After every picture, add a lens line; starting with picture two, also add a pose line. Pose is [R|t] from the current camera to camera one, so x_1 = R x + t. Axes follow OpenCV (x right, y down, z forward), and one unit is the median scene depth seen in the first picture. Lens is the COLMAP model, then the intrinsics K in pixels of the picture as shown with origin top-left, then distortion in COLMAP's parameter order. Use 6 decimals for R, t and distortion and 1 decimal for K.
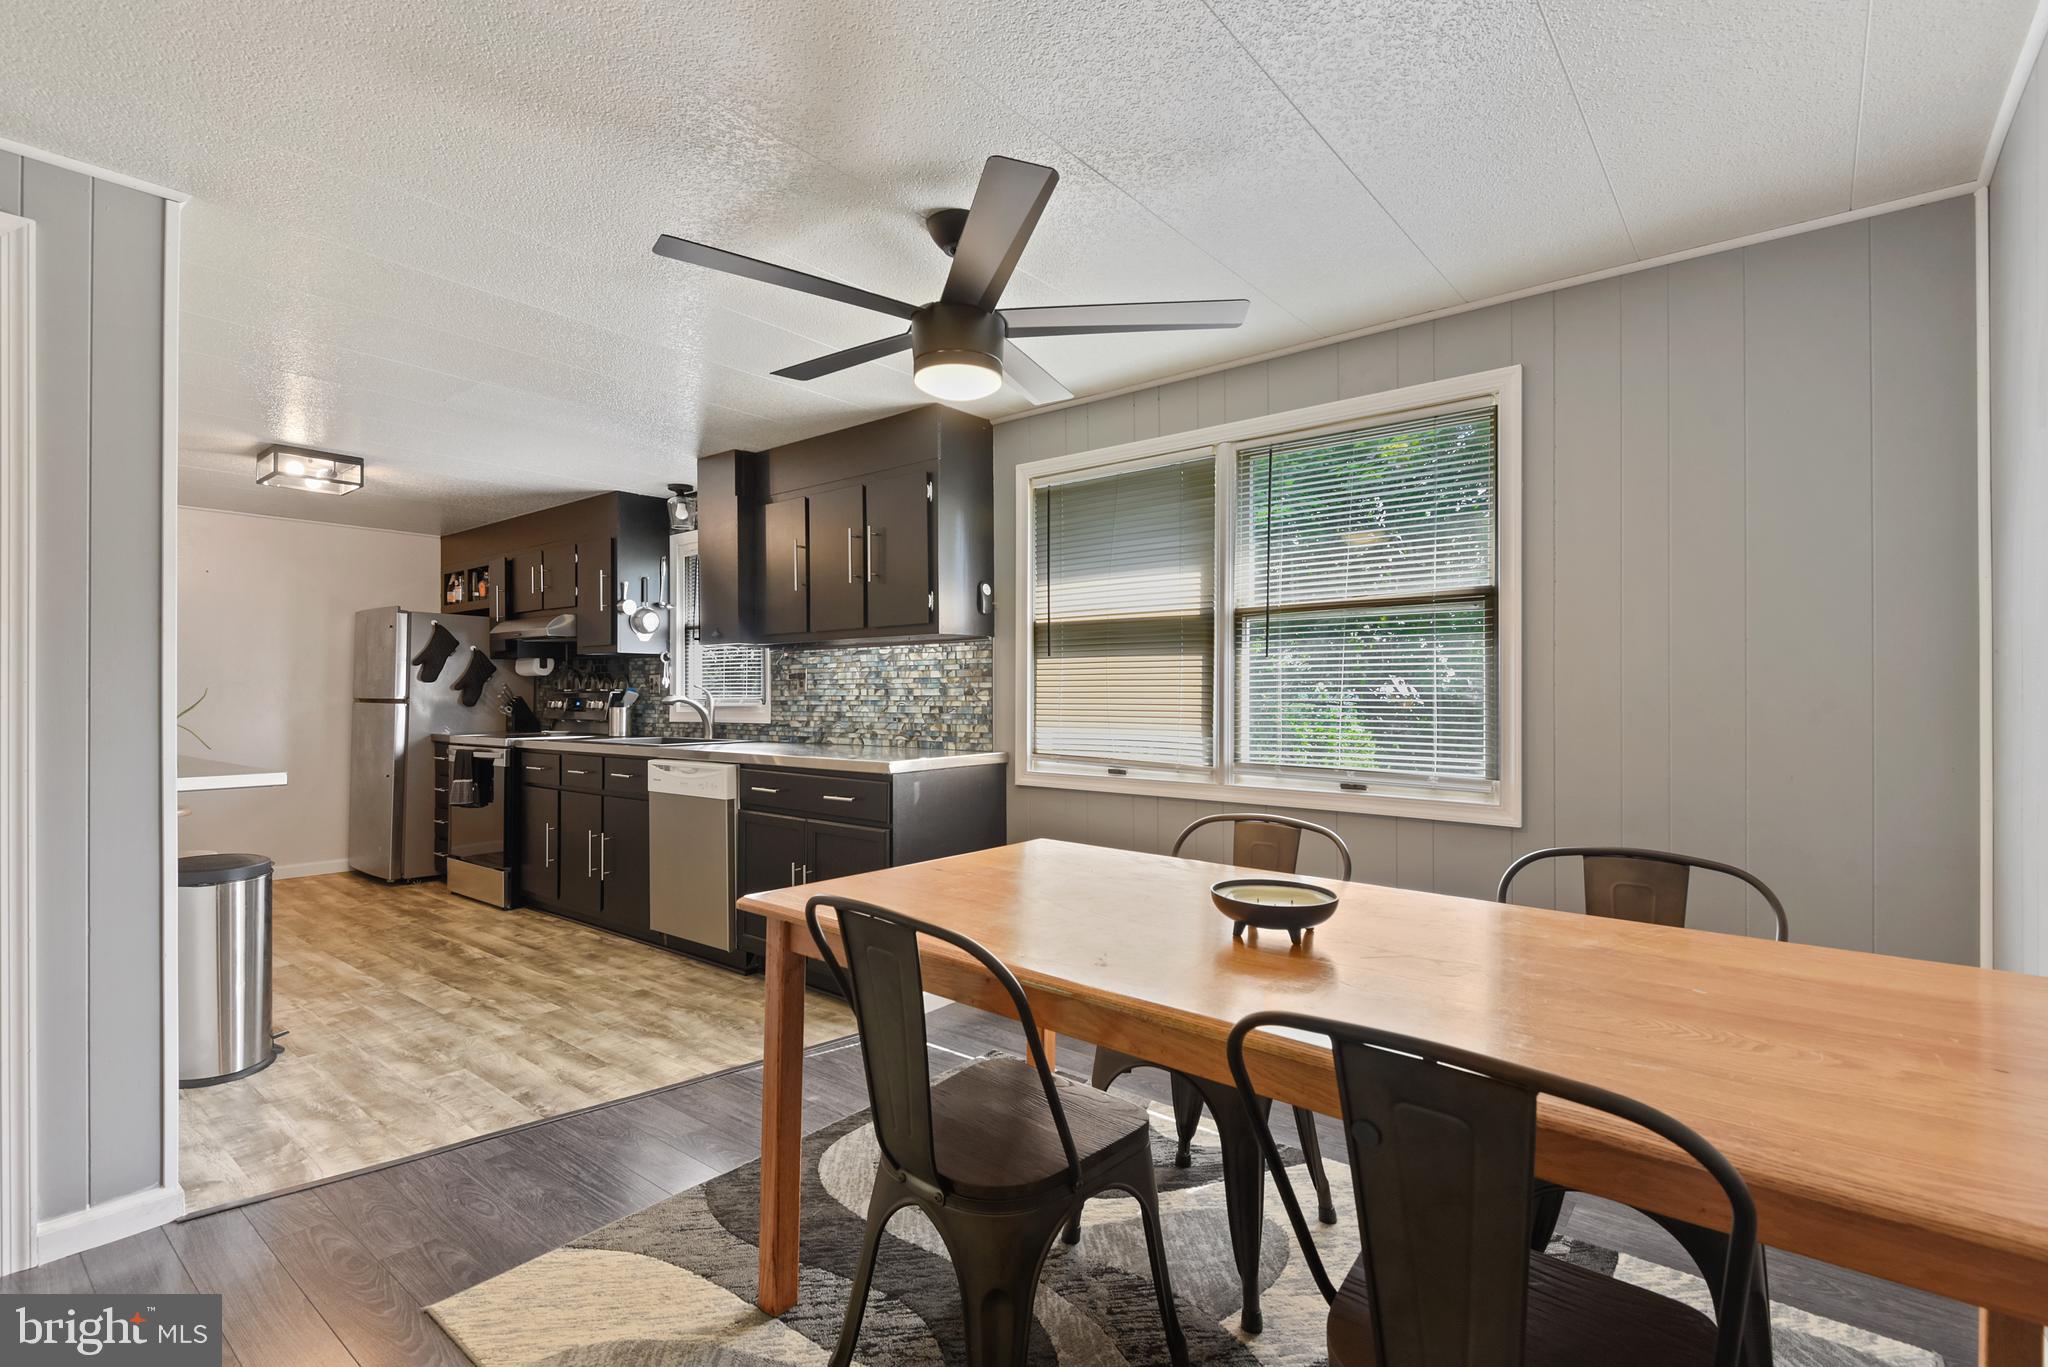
lens RADIAL K [[953.7, 0, 1034.5], [0, 953.7, 690.5], [0, 0, 1]] dist [0.040638, -0.032782]
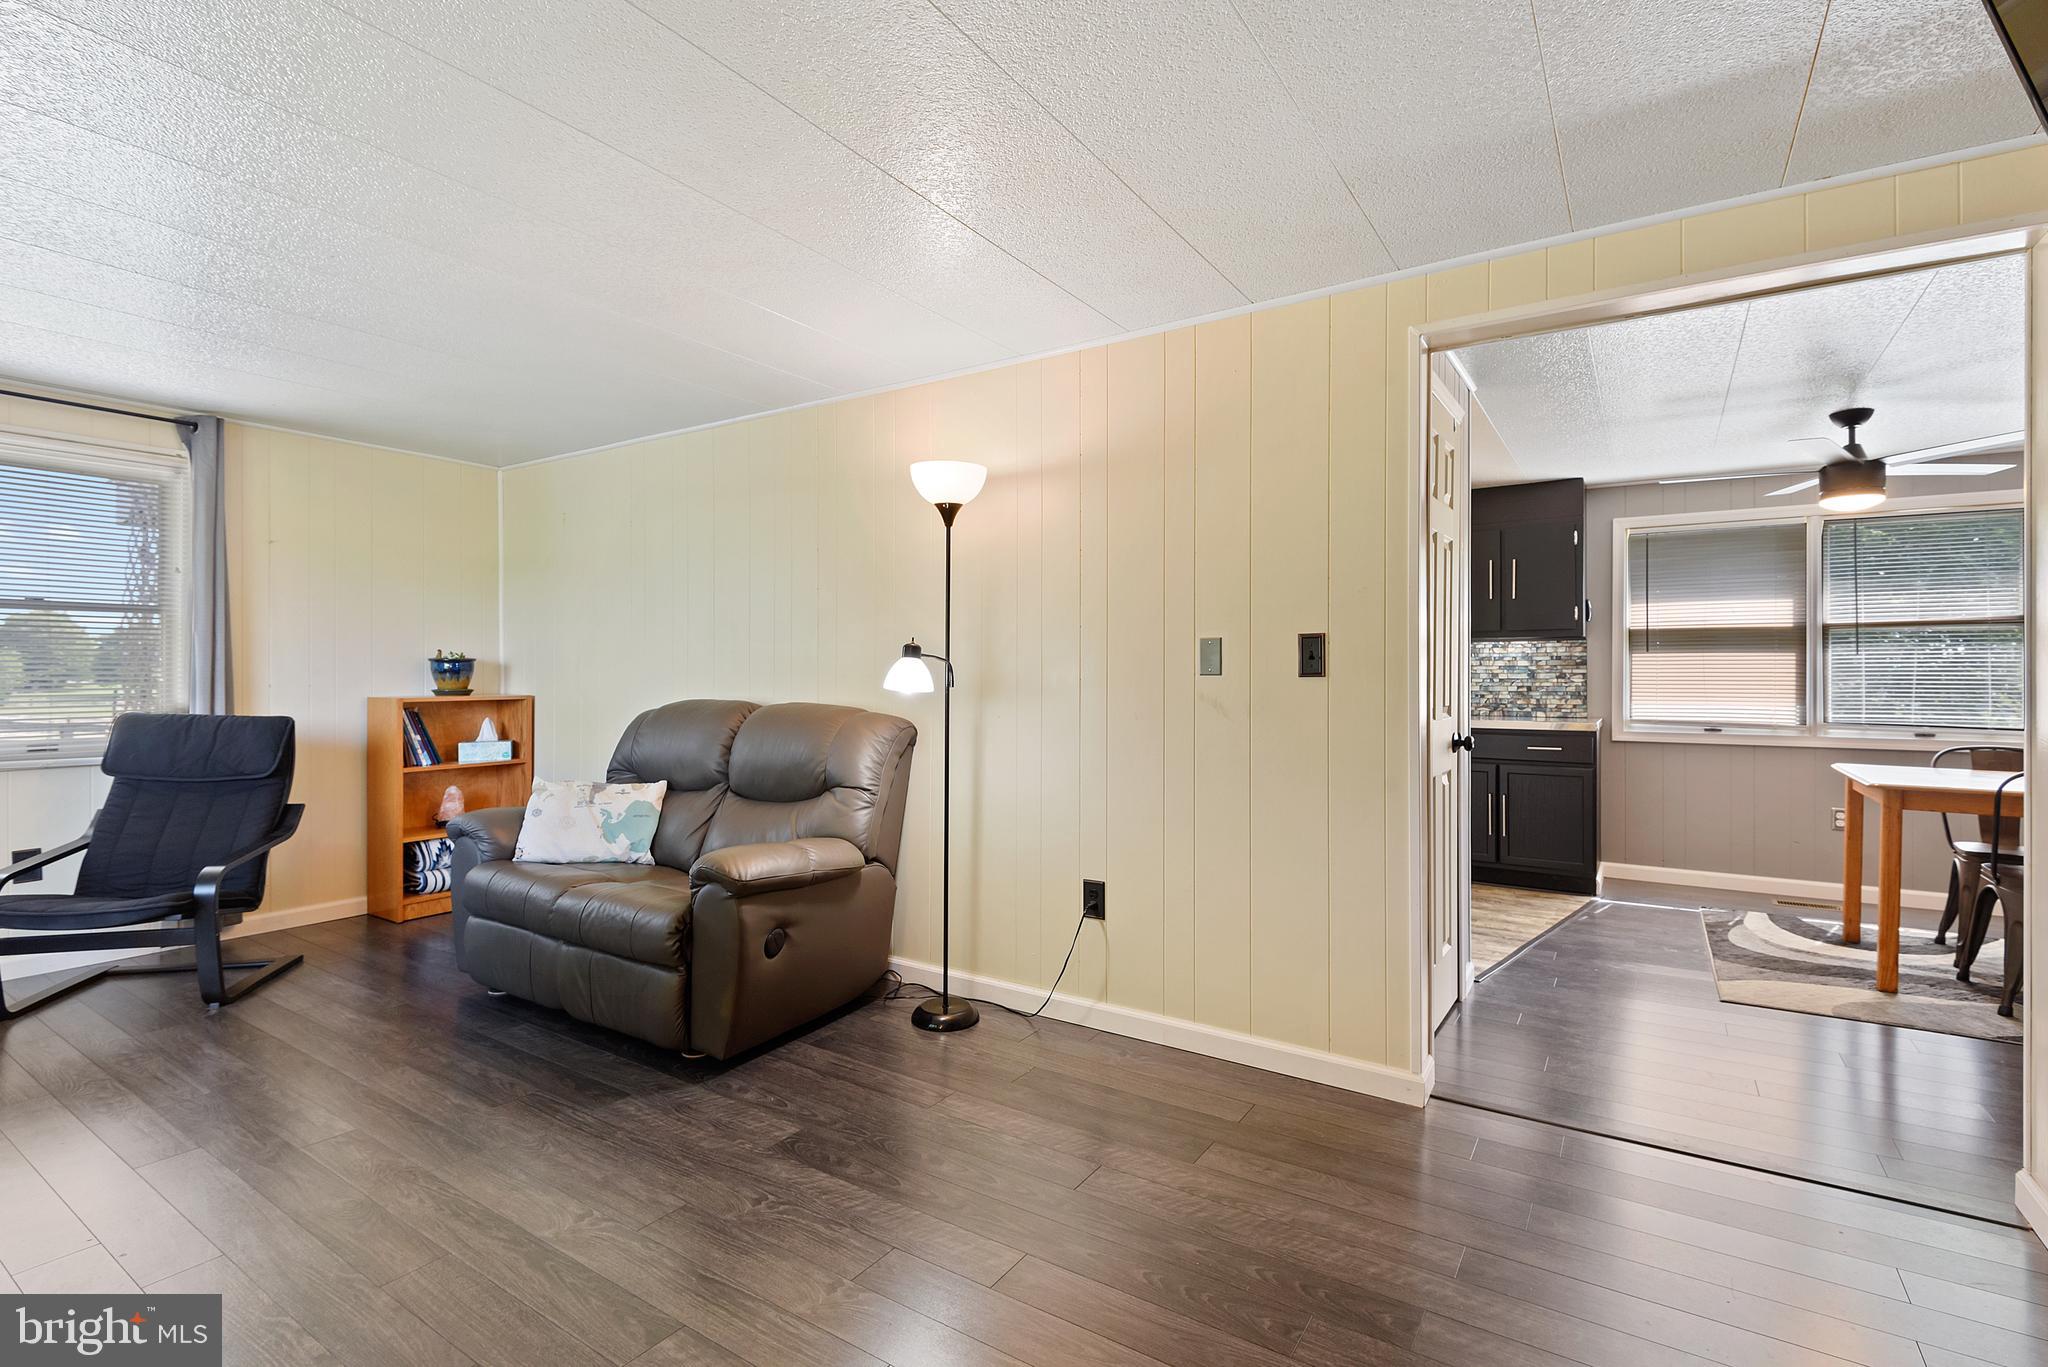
lens RADIAL K [[983.7, 0, 1030.5], [0, 983.7, 674.7], [0, 0, 1]] dist [0.046235, -0.037008]
pose [[0.993896, 0.005766, 0.110173, -0.854589], [-0.005511, 0.999981, -0.002621, 0.006433], [-0.110186, 0.001998, 0.993909, -0.323279]]
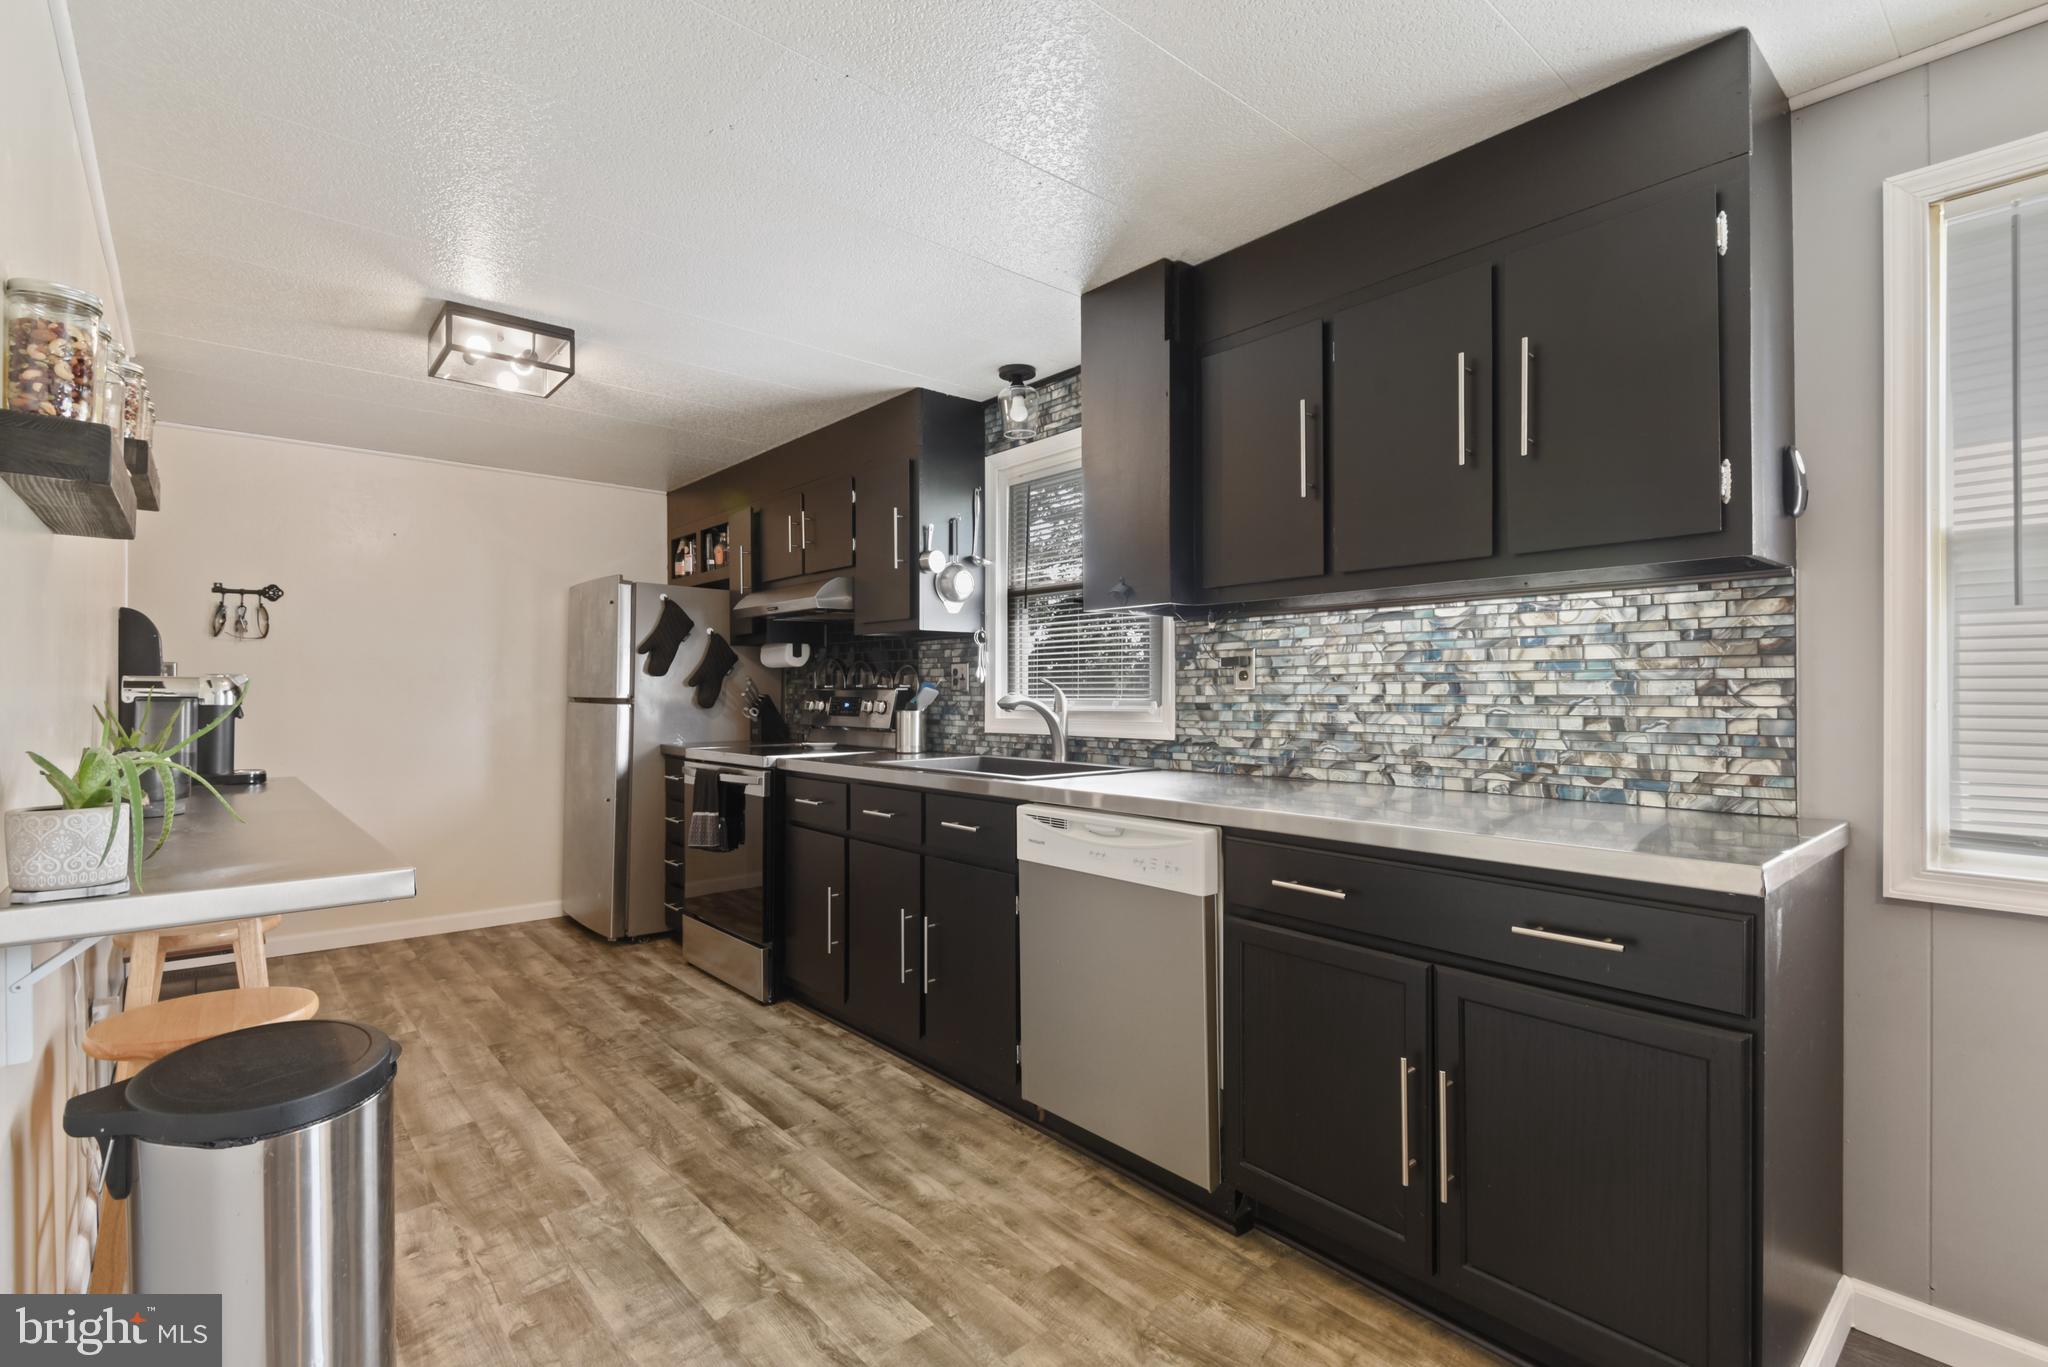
lens RADIAL K [[953.7, 0, 1034.5], [0, 953.7, 690.5], [0, 0, 1]] dist [0.040638, -0.032782]
pose [[0.985984, -0.001015, -0.166840, -0.269996], [0.001713, 0.999990, 0.004044, 0.000124], [0.166834, -0.004273, 0.985976, 0.393754]]
